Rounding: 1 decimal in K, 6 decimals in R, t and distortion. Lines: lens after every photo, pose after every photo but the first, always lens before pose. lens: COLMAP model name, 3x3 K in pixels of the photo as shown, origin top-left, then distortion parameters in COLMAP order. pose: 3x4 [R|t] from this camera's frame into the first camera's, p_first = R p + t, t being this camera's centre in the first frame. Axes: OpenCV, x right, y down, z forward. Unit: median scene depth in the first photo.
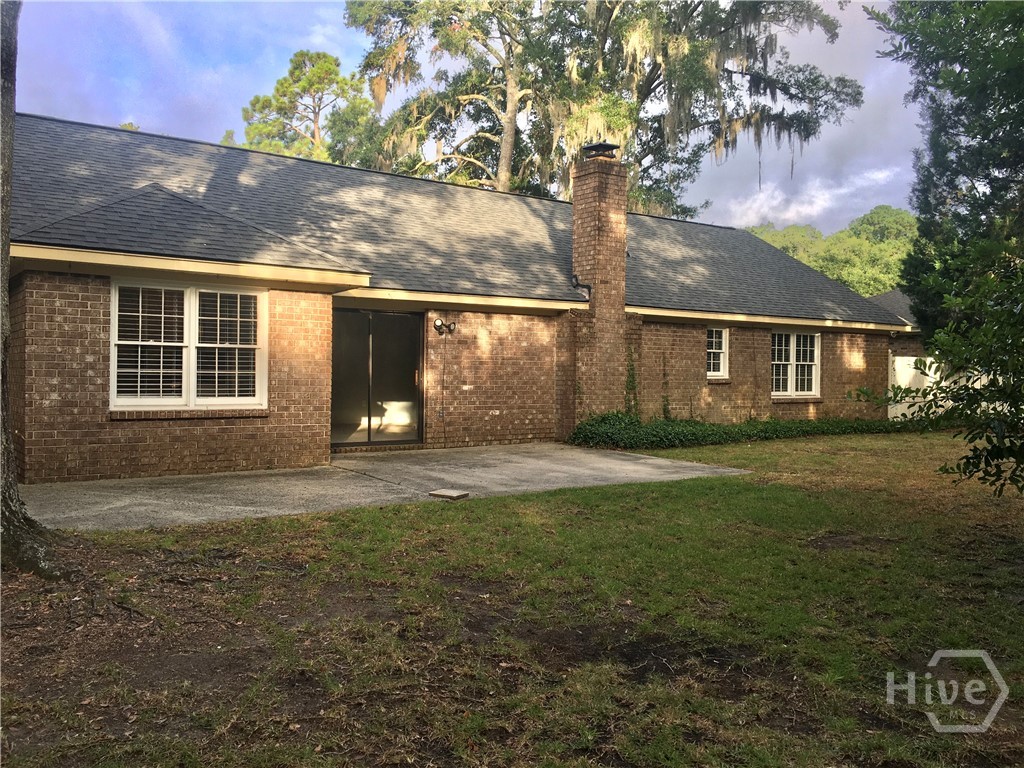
lens RADIAL K [[873.7, 0, 509.3], [0, 873.7, 384.1], [0, 0, 1]] dist [0.029180, -0.019957]
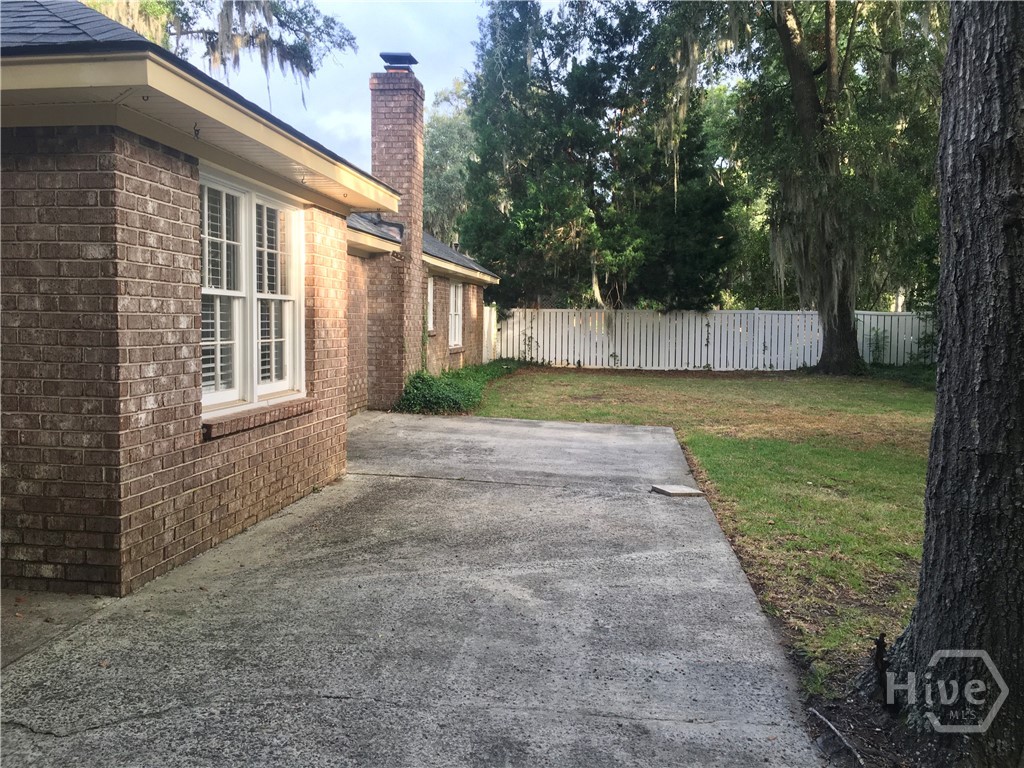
lens RADIAL K [[873.7, 0, 510.5], [0, 873.7, 381.4], [0, 0, 1]] dist [0.029180, -0.019957]
pose [[0.690890, -0.050148, 0.721219, -0.627098], [0.000375, 0.997616, 0.069008, -0.026435], [-0.722960, -0.047407, 0.689262, 0.456658]]
